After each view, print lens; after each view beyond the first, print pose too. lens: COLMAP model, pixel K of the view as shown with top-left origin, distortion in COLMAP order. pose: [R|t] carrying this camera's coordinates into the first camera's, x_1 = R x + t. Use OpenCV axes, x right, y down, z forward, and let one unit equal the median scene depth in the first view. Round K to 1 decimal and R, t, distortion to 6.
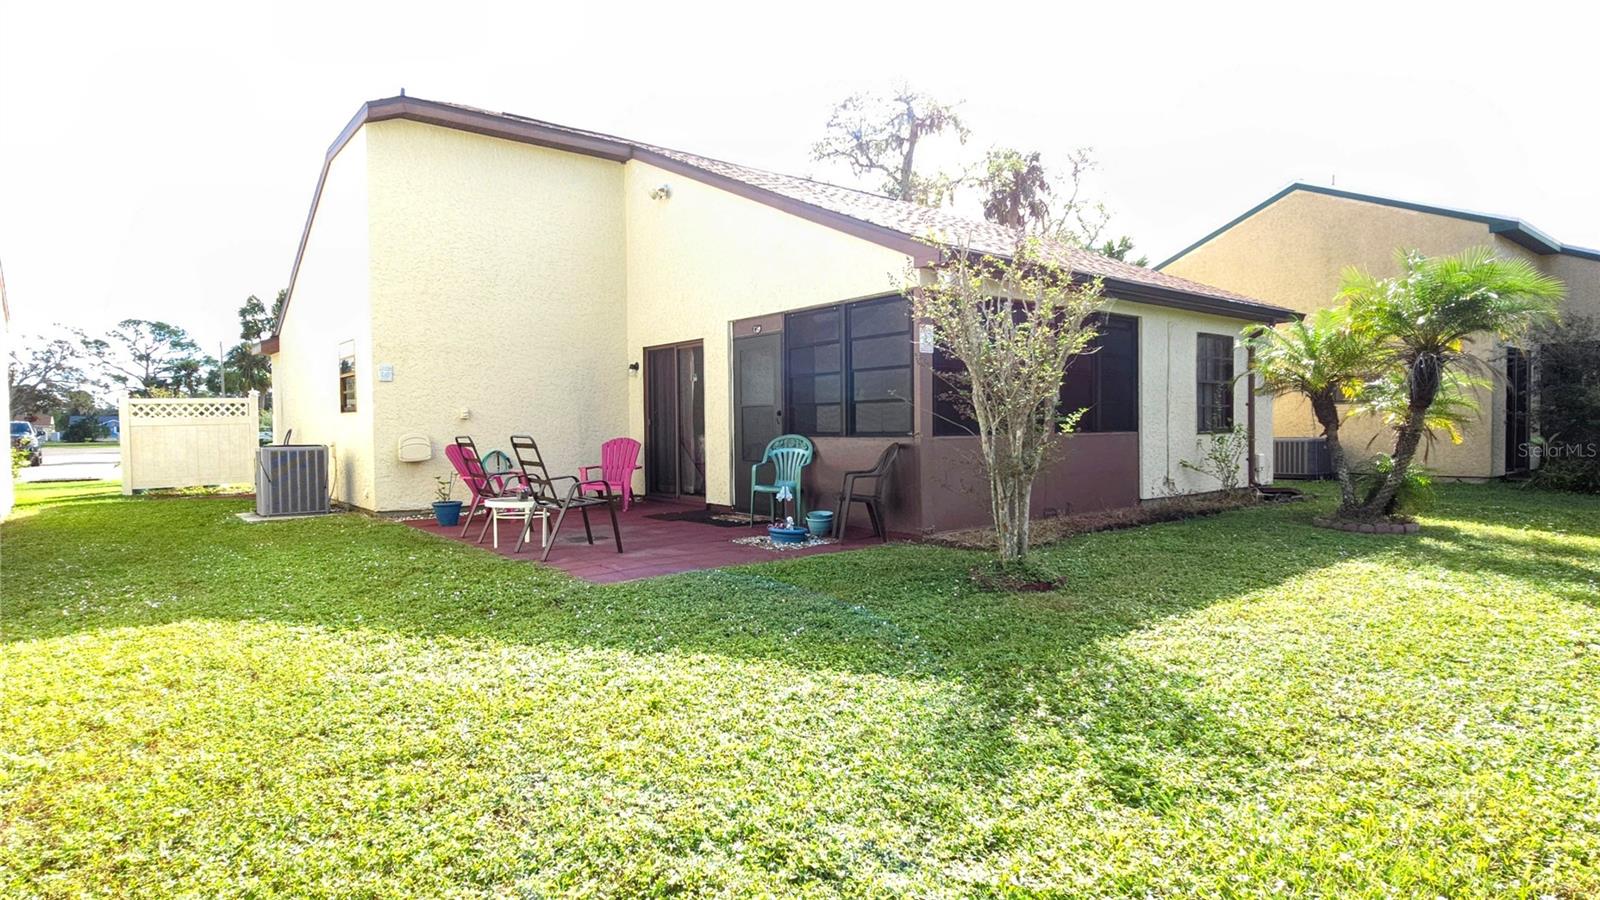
lens RADIAL K [[867.1, 0, 800.0], [0, 867.1, 450.0], [0, 0, 1]] dist [0.002149, 0.001535]
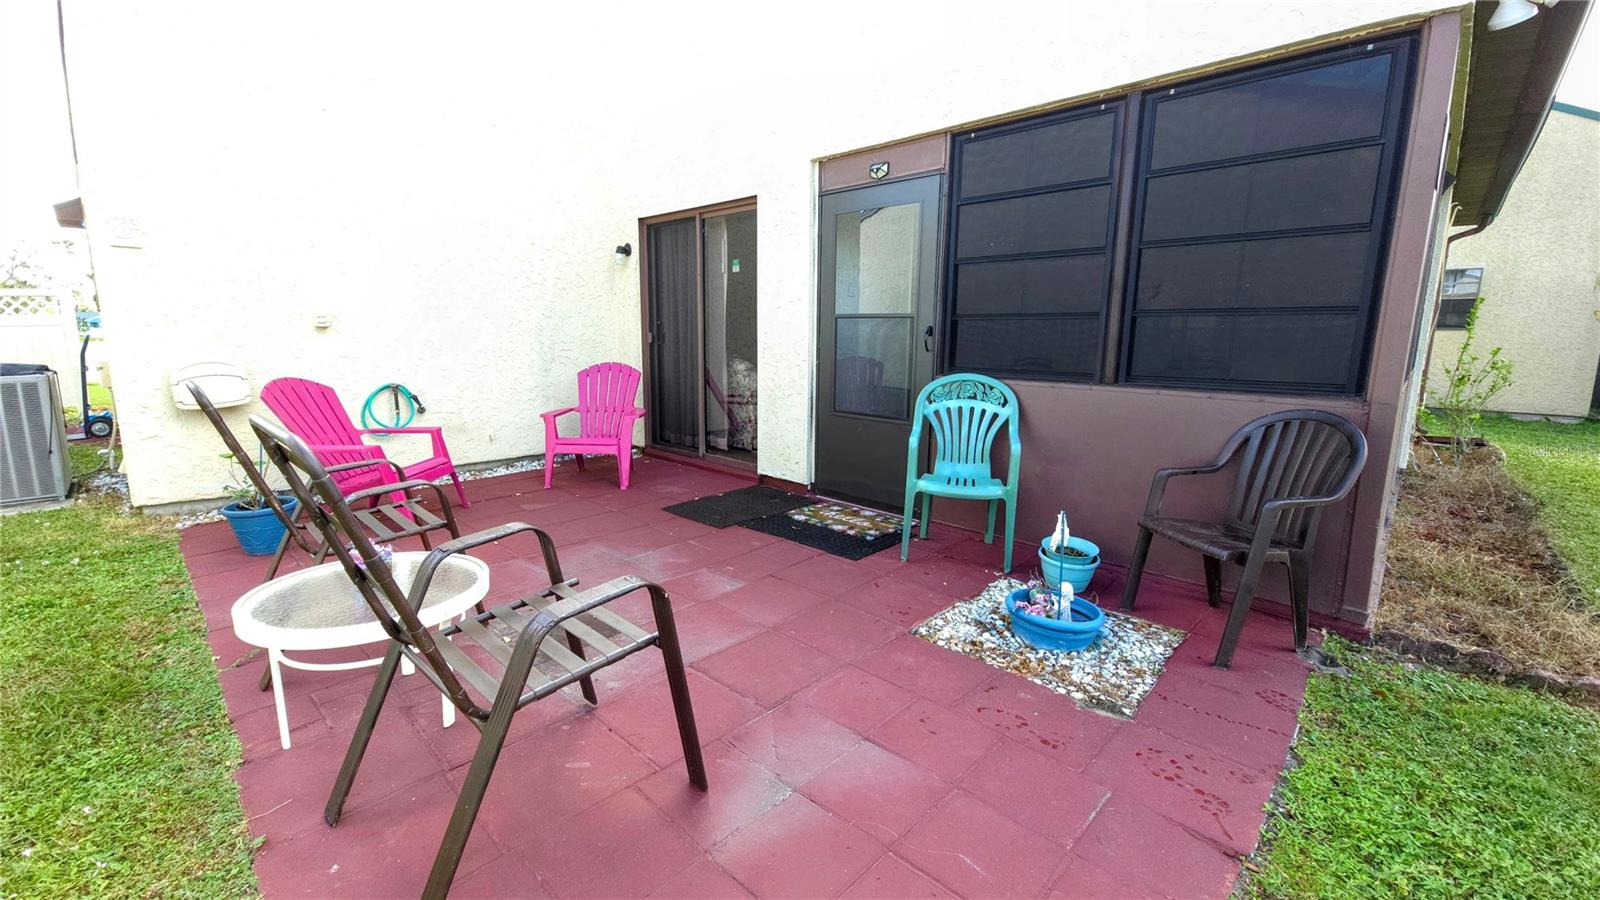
lens RADIAL K [[616.2, 0, 800.0], [0, 616.2, 450.0], [0, 0, 1]] dist [-0.000499, 0.000023]
pose [[0.989095, -0.008144, 0.147054, -0.145181], [-0.015146, 0.987552, 0.156564, -0.025638], [-0.146499, -0.157084, 0.976659, 0.569776]]
